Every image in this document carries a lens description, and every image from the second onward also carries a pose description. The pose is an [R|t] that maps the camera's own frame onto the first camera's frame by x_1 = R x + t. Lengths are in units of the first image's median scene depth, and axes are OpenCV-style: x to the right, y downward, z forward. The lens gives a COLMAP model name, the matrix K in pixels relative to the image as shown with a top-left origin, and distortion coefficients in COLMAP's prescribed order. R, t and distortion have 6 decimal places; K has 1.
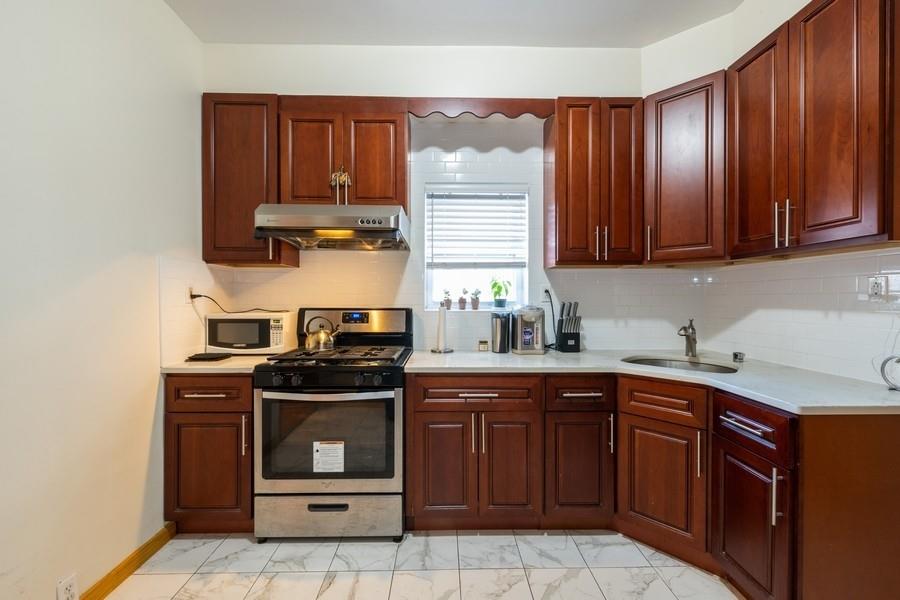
lens RADIAL K [[363.9, 0, 450.0], [0, 363.9, 300.0], [0, 0, 1]] dist [0.002784, -0.003450]
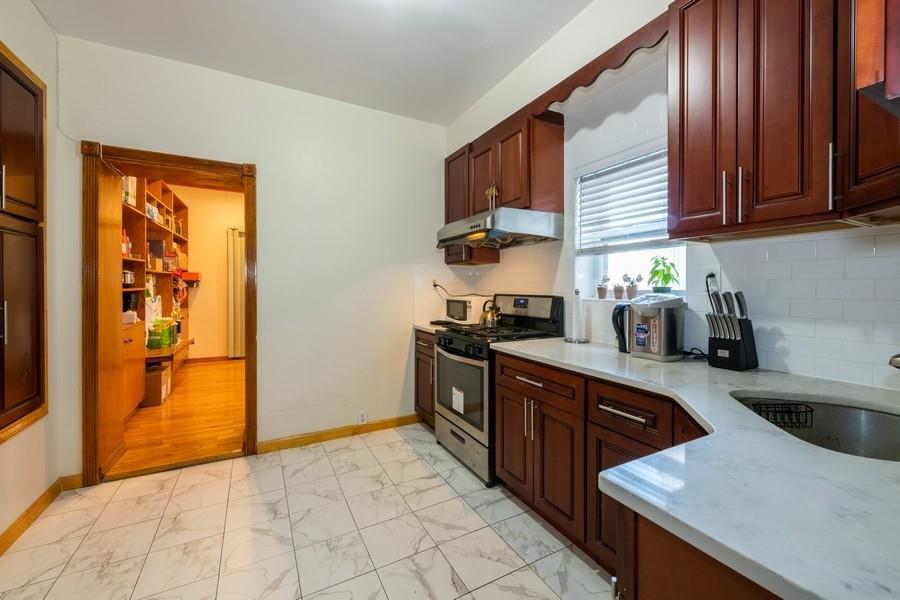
lens RADIAL K [[358.2, 0, 449.0], [0, 358.2, 291.2], [0, 0, 1]] dist [0.000196, -0.000129]
pose [[0.455005, 0.009033, -0.890443, 0.776845], [-0.004223, 0.999959, 0.007986, 0.002536], [0.890479, 0.000127, 0.455025, 0.310673]]
